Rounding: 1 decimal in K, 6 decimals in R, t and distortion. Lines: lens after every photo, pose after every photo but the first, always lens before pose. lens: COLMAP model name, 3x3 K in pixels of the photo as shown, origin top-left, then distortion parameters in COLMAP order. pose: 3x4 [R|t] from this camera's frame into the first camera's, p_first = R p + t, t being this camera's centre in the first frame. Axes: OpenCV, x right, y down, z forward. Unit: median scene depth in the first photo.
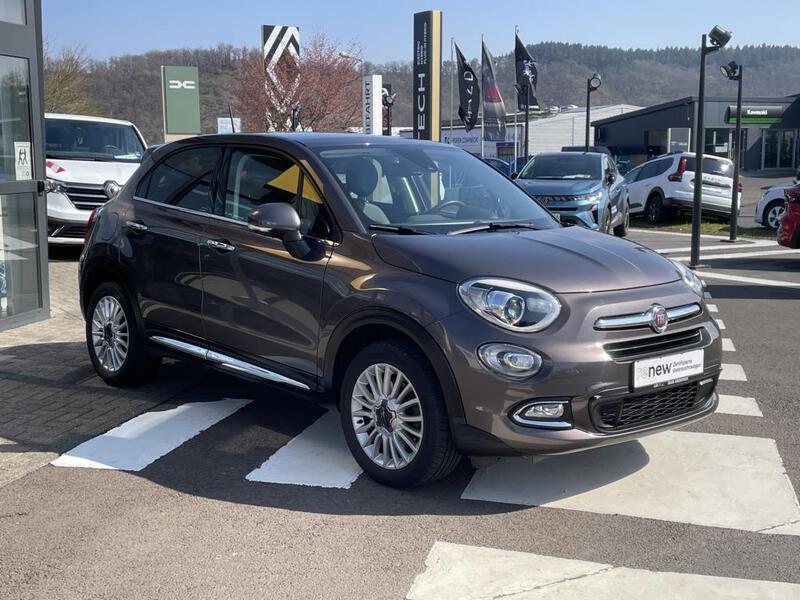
lens RADIAL K [[1010.1, 0, 400.0], [0, 1010.1, 300.0], [0, 0, 1]] dist [0.098937, -0.040449]
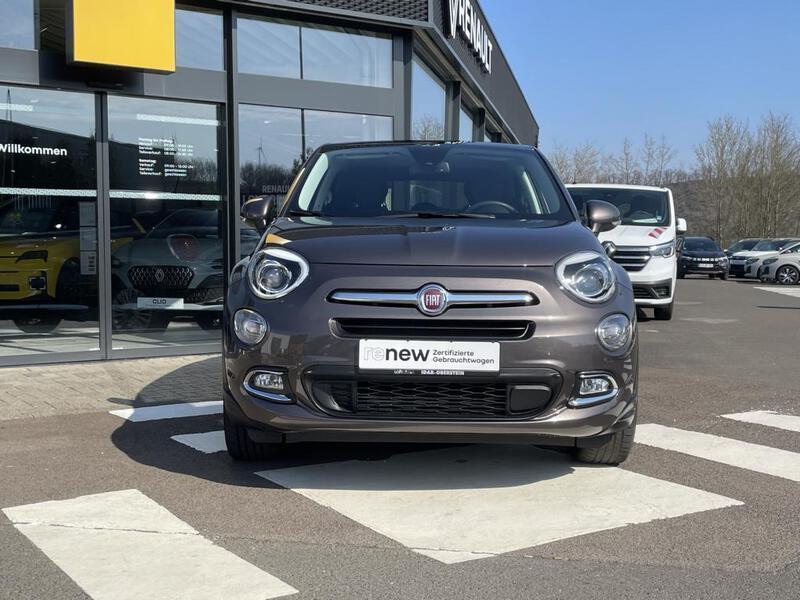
lens RADIAL K [[1010.1, 0, 400.0], [0, 1010.1, 300.0], [0, 0, 1]] dist [0.098937, -0.040449]
pose [[0.745290, 0.036369, -0.665748, 0.863921], [-0.099426, 0.993409, -0.057036, 0.075508], [0.659286, 0.108701, 0.743993, 0.365259]]
